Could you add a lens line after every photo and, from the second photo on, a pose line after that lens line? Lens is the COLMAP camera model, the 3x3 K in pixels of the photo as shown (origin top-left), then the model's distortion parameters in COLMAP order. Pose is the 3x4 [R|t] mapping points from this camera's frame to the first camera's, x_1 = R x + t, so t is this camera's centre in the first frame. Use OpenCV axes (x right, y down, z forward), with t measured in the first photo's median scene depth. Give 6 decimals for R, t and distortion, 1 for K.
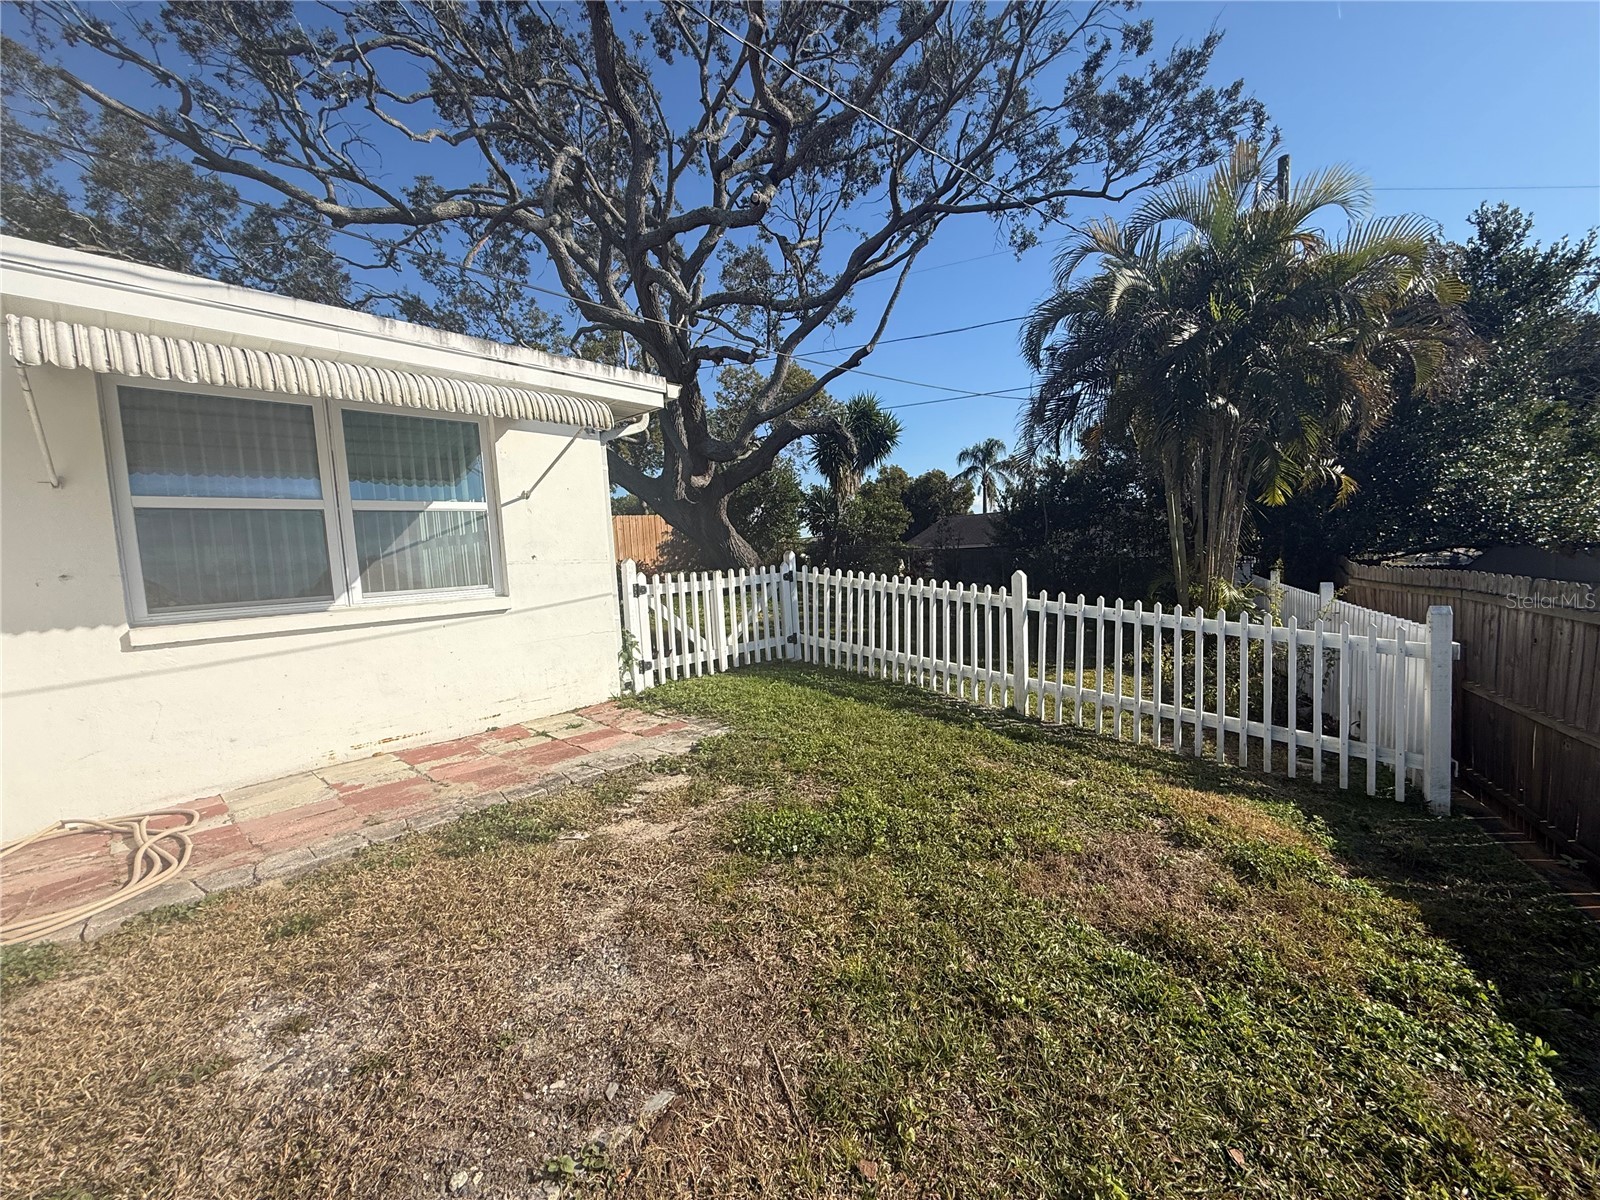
lens RADIAL K [[637.8, 0, 805.5], [0, 637.8, 600.3], [0, 0, 1]] dist [-0.000269, 0.000071]
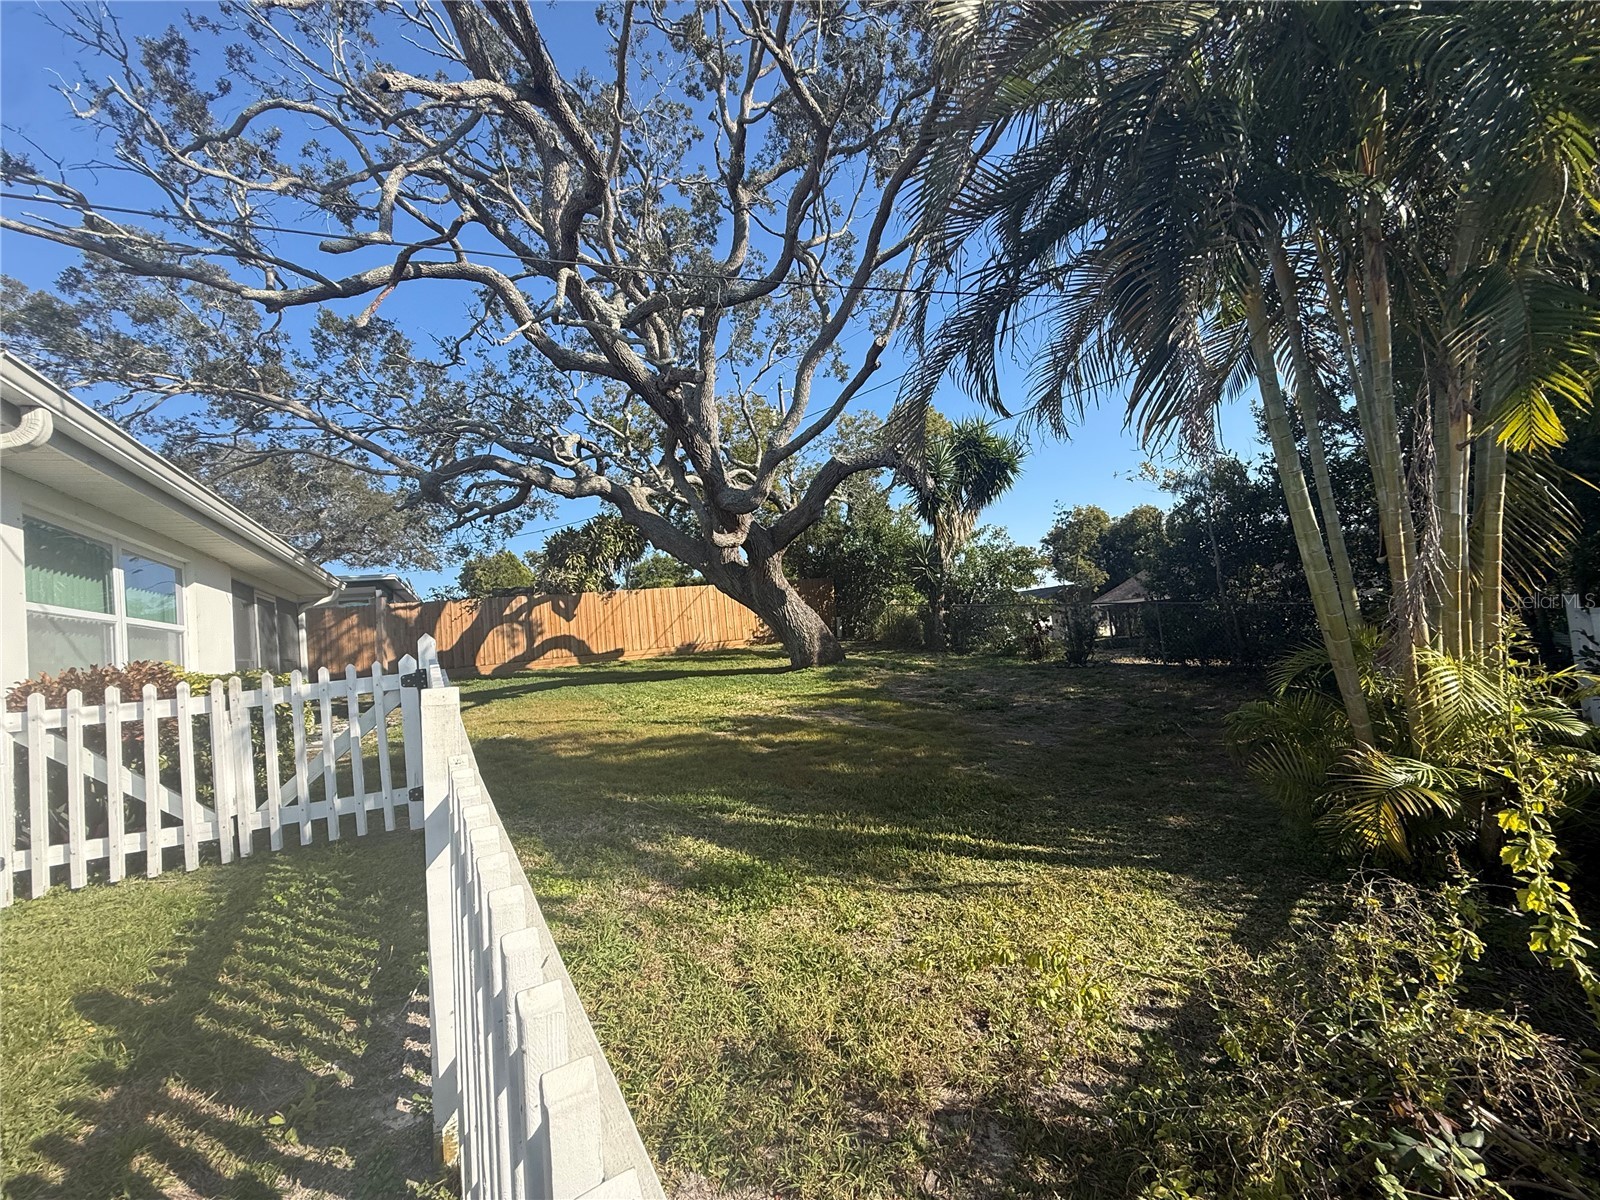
lens RADIAL K [[637.8, 0, 802.8], [0, 637.8, 596.2], [0, 0, 1]] dist [-0.000269, 0.000071]
pose [[0.936281, -0.053591, -0.347139, 0.506488], [0.017167, 0.994093, -0.107164, -0.046315], [0.350831, 0.094376, 0.931671, 0.604125]]
